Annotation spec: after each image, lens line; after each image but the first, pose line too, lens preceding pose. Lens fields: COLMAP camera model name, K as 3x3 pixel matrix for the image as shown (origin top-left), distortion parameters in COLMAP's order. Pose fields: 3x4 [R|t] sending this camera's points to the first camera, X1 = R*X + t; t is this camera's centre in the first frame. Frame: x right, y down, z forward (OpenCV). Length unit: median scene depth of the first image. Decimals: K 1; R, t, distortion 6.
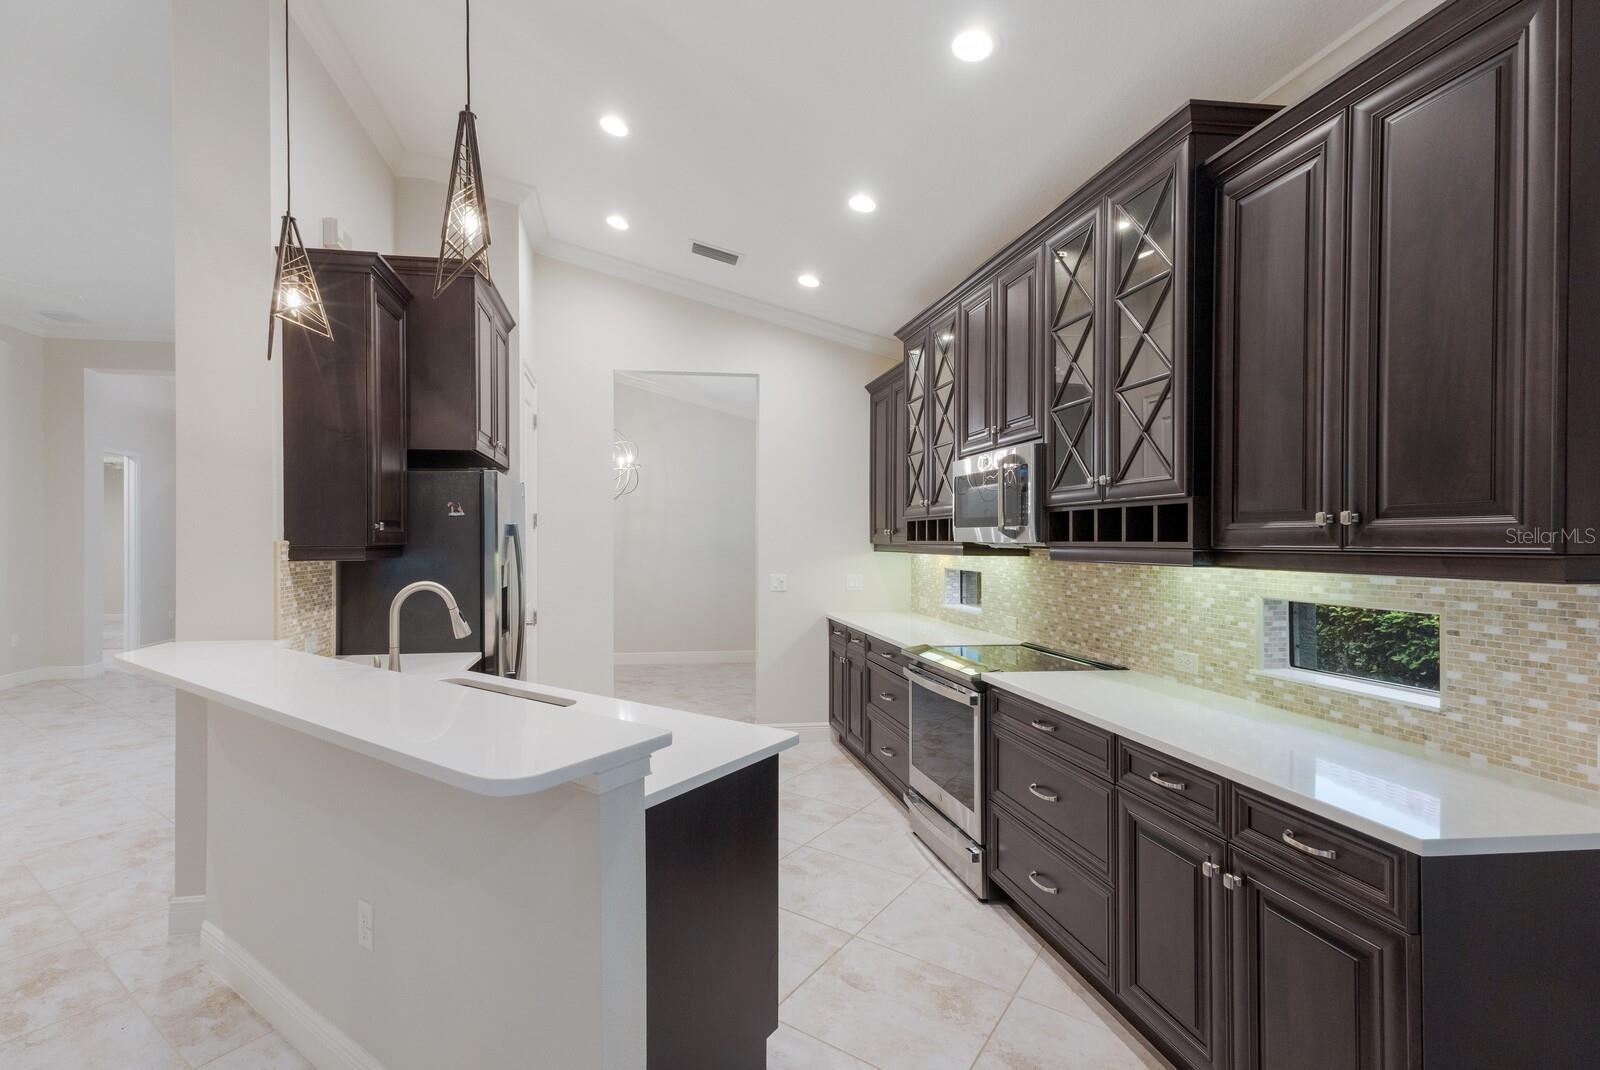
lens RADIAL K [[747.7, 0, 737.2], [0, 747.7, 545.1], [0, 0, 1]] dist [0.000215, -0.000187]
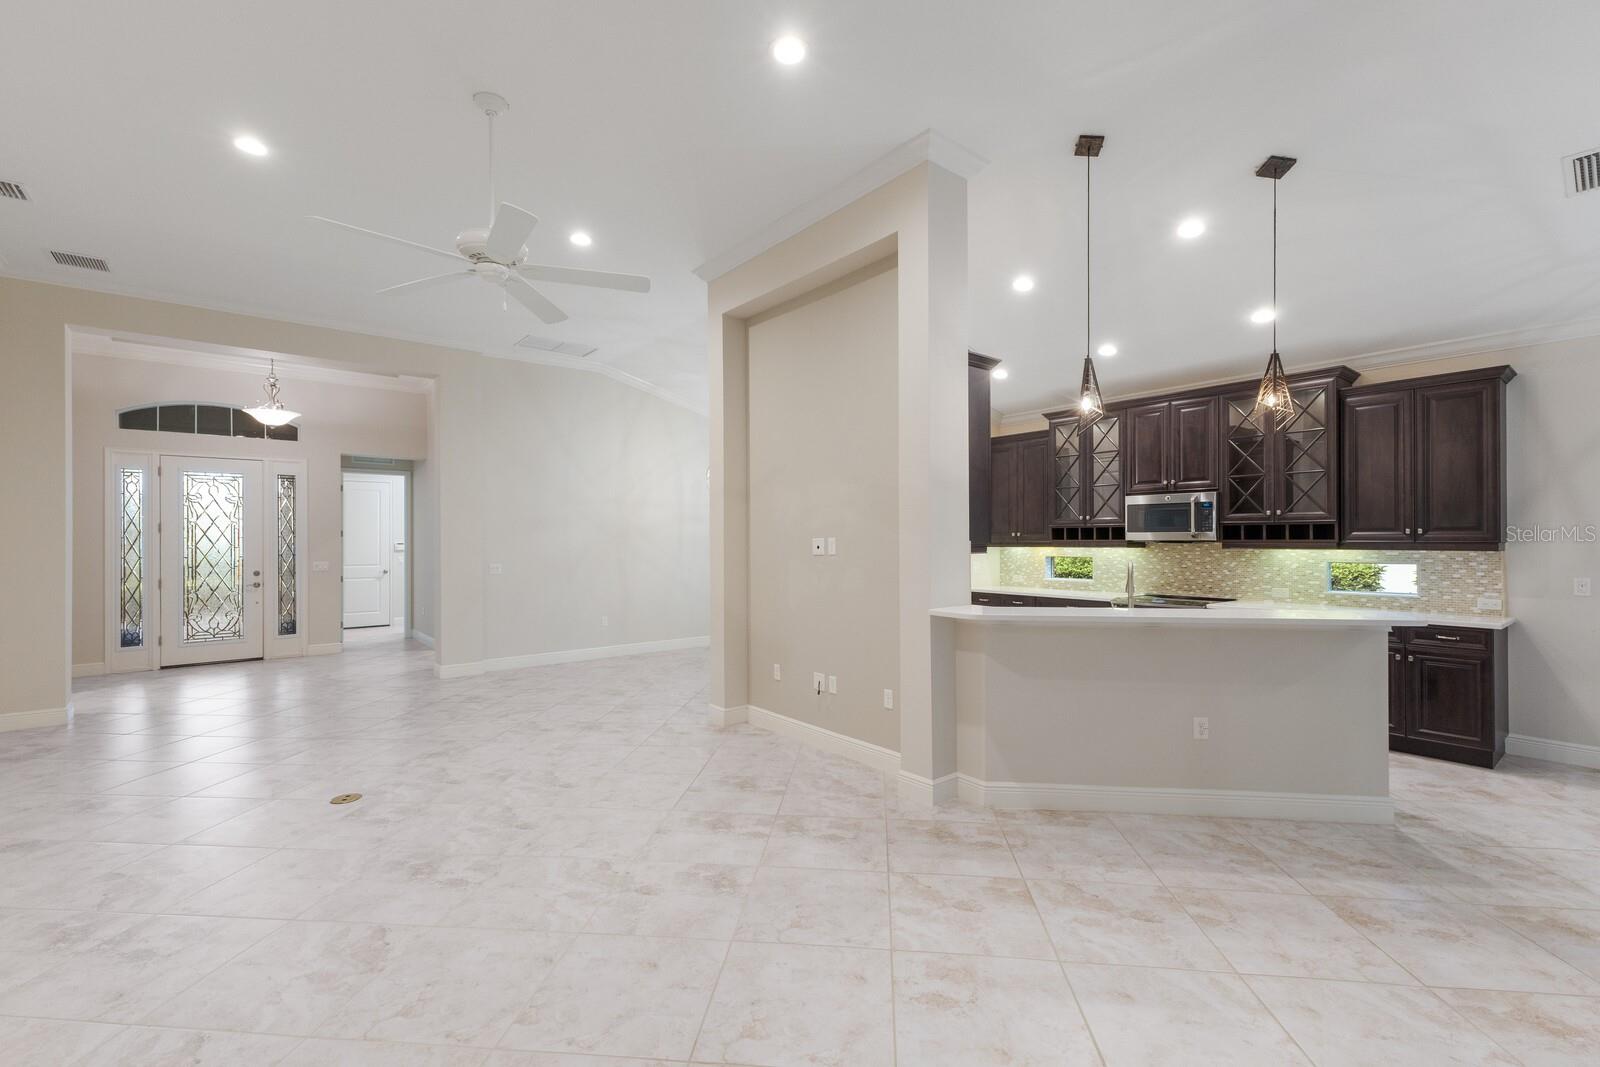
lens RADIAL K [[683.5, 0, 810.3], [0, 683.5, 539.2], [0, 0, 1]] dist [0.002271, -0.000337]
pose [[0.856706, -0.000706, 0.515804, -1.745440], [0.005354, 0.999957, -0.007523, 0.002717], [-0.515777, 0.009207, 0.856673, -0.041742]]
